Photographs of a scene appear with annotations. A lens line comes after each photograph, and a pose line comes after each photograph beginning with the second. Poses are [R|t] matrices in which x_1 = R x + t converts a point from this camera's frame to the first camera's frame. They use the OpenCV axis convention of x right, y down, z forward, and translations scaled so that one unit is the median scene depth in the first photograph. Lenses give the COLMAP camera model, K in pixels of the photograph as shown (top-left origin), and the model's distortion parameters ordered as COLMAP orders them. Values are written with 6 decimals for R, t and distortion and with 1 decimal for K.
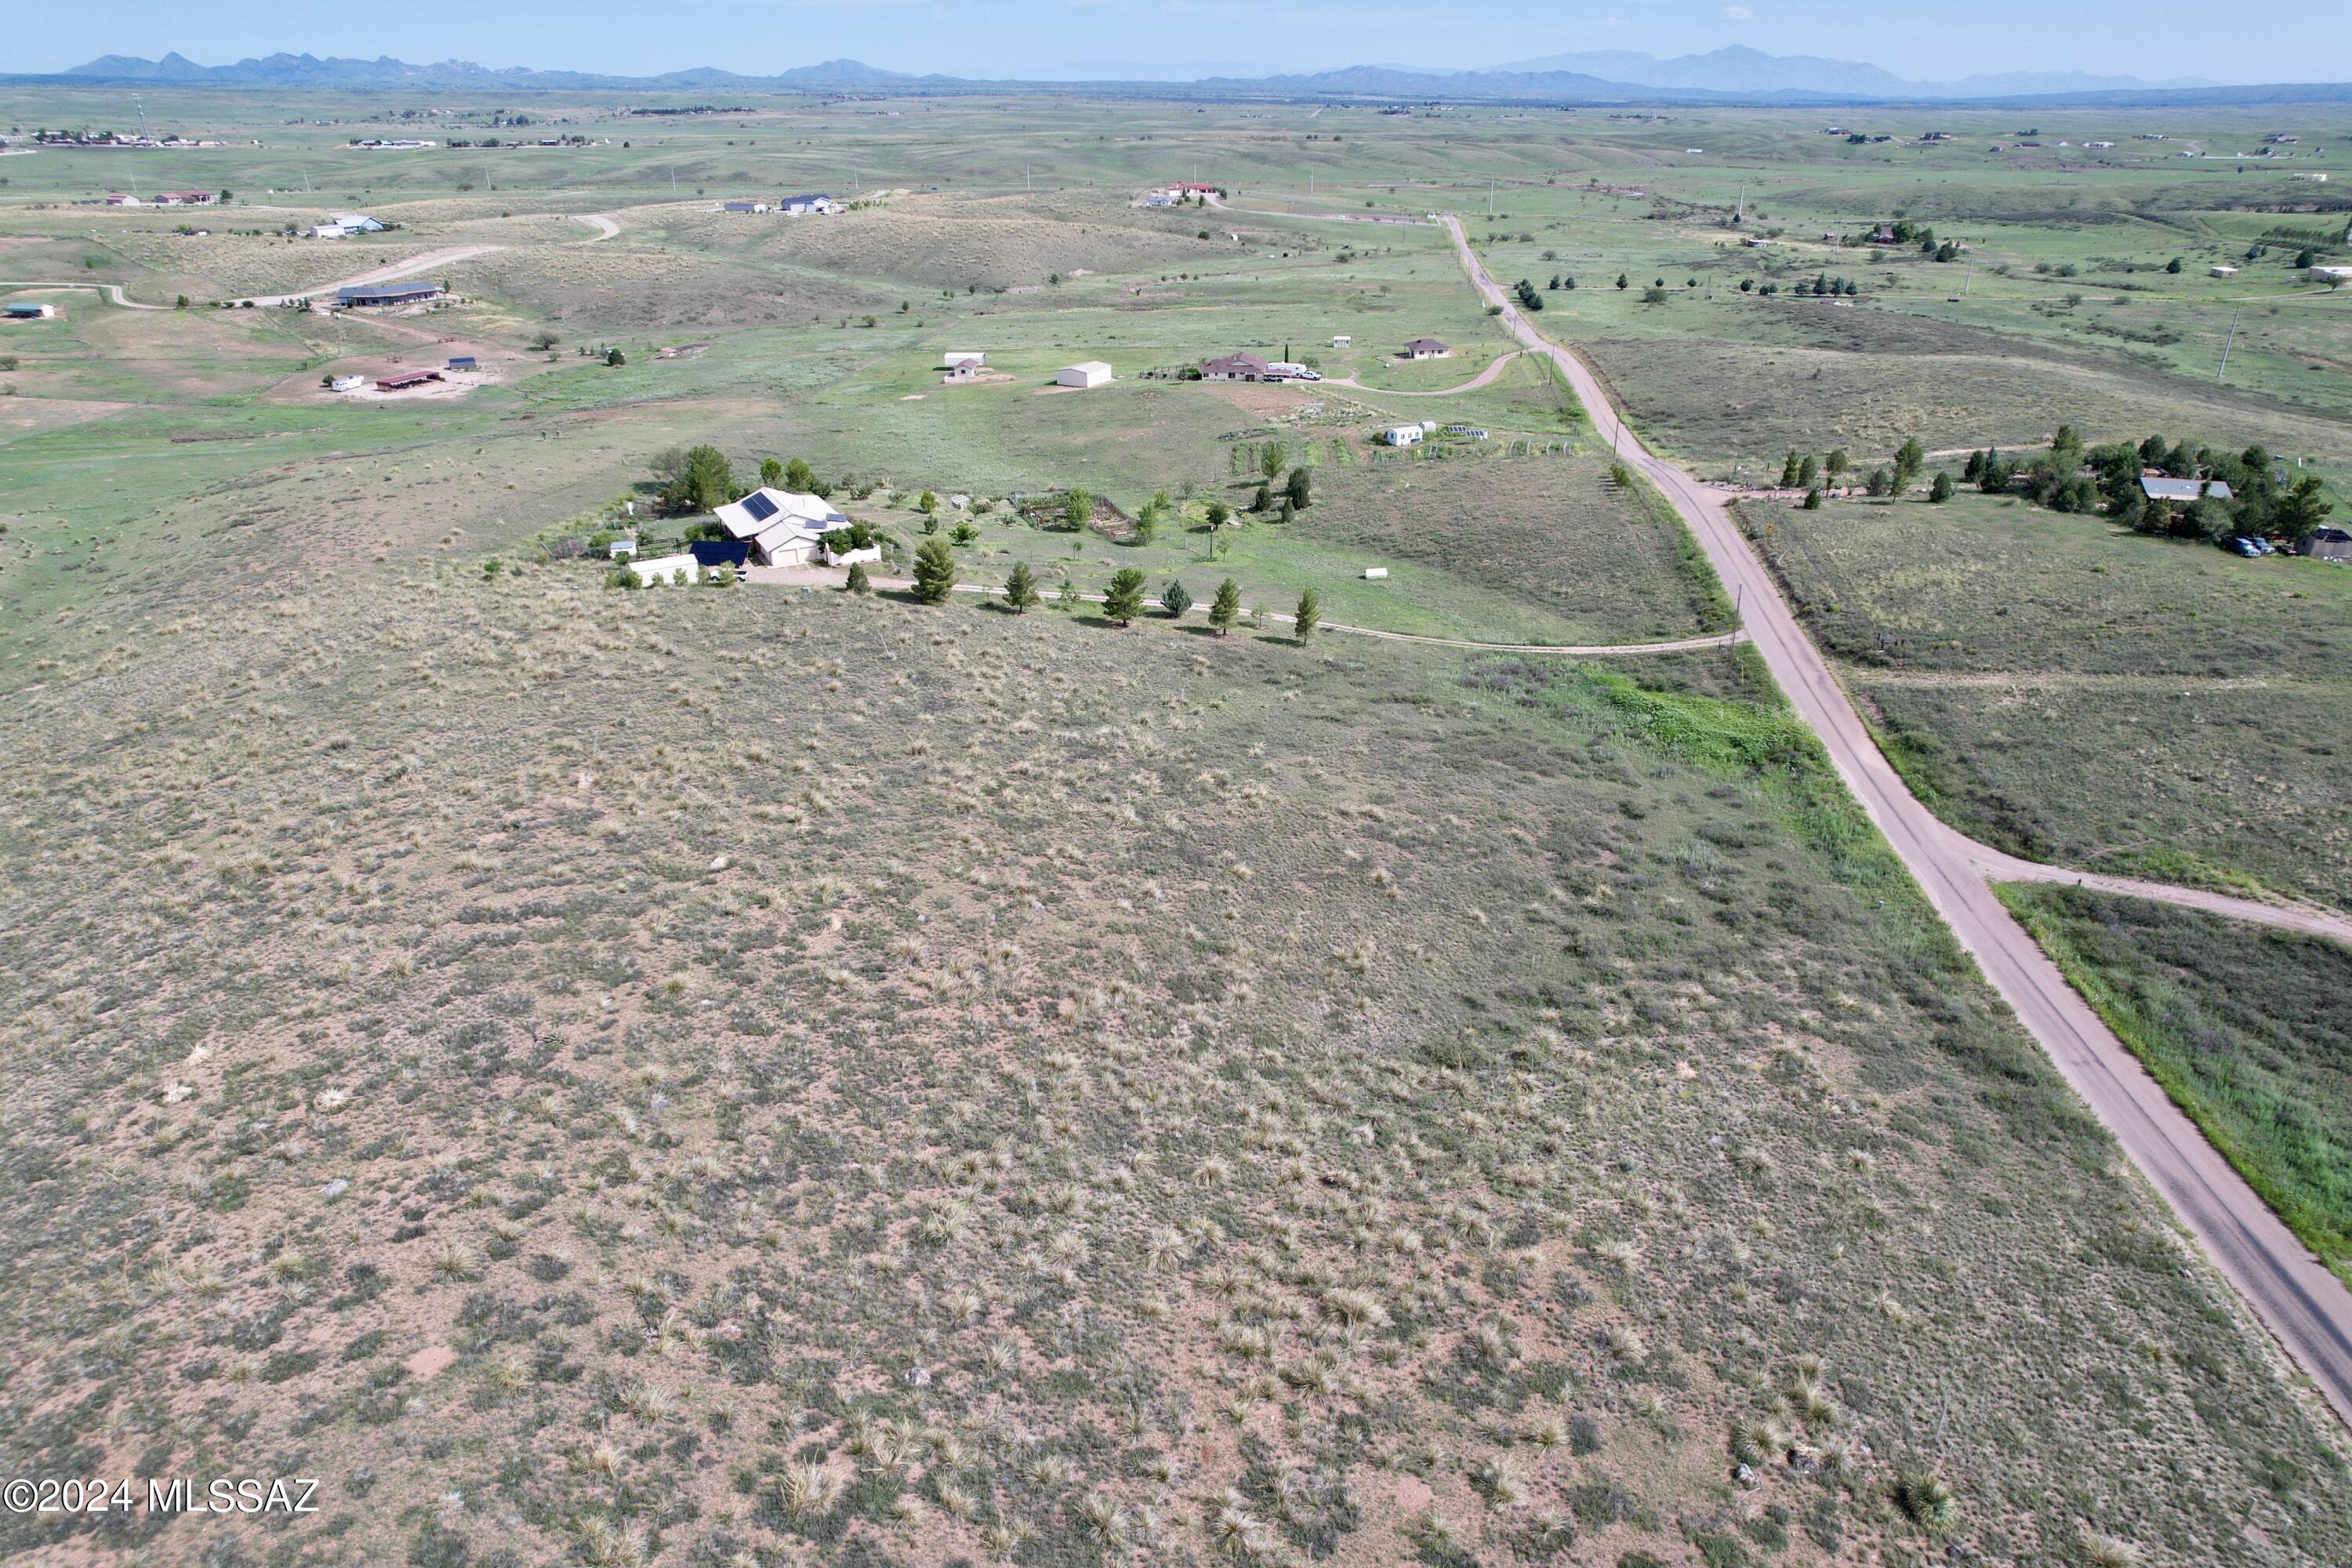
lens RADIAL K [[1519.9, 0, 1181.9], [0, 1519.9, 787.7], [0, 0, 1]] dist [-0.089551, 0.082947]
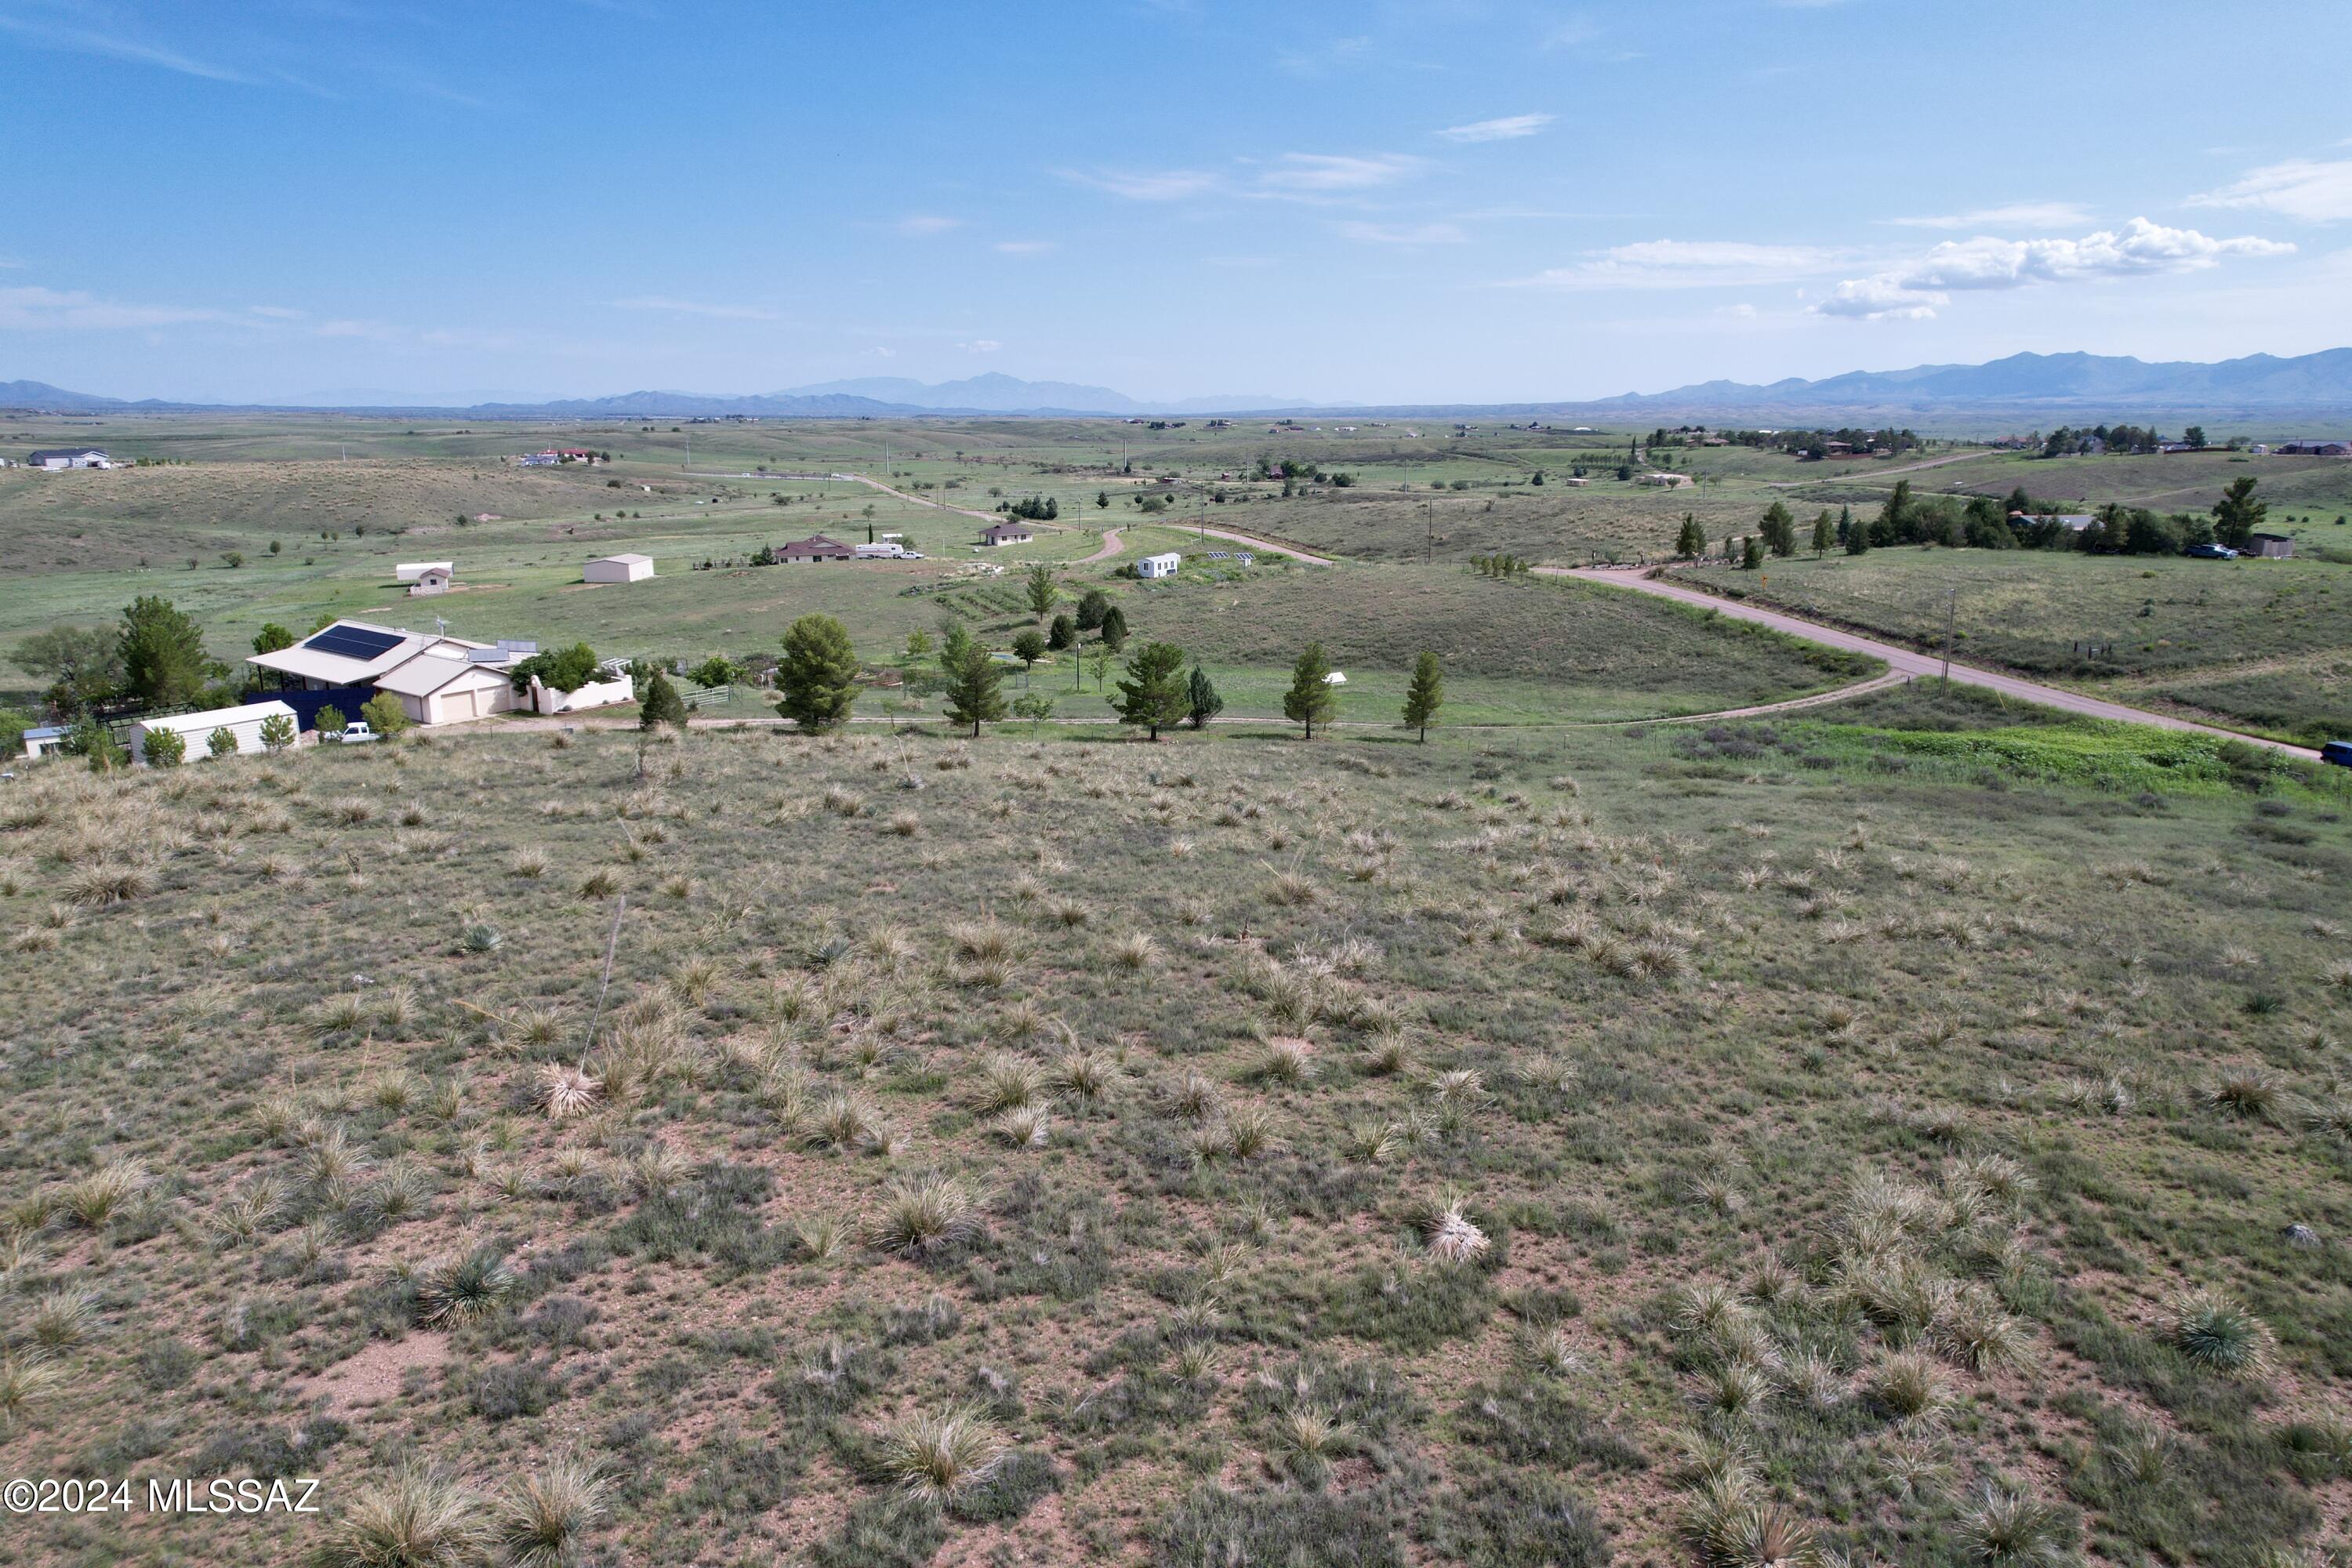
lens RADIAL K [[1505.3, 0, 1181.7], [0, 1505.3, 773.7], [0, 0, 1]] dist [-0.082510, 0.070207]
pose [[0.897515, -0.101450, 0.429155, -0.166756], [0.187659, 0.968530, -0.163506, 0.002415], [-0.399062, 0.227284, 0.888308, 0.282390]]
